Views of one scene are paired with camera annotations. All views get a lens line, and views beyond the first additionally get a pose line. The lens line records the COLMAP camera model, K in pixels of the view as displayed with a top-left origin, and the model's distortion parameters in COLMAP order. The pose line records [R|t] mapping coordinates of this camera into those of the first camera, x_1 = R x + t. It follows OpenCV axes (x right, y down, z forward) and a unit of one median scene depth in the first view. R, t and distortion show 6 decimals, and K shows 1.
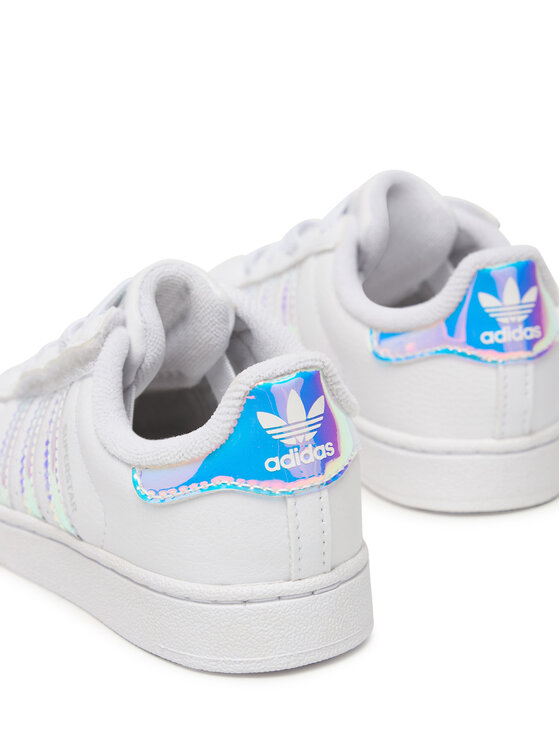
lens RADIAL K [[1770.1, 0, 279.8], [0, 1770.1, 373.0], [0, 0, 1]] dist [-0.313653, 0.000000]
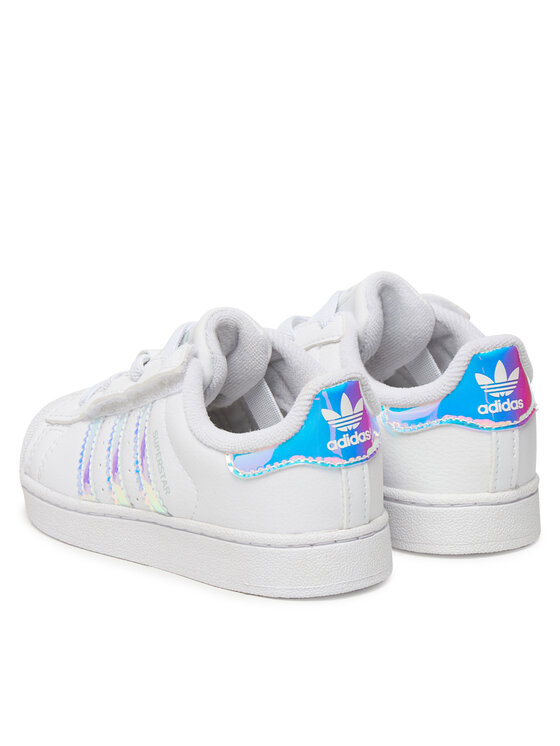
lens RADIAL K [[2199.2, 0, 280.0], [0, 2199.2, 372.8], [0, 0, 1]] dist [-0.238407, 0.000000]
pose [[0.993808, -0.022882, 0.108734, -0.213986], [0.027534, 0.998760, -0.041471, 0.058662], [-0.107650, 0.044208, 0.993205, -0.691538]]
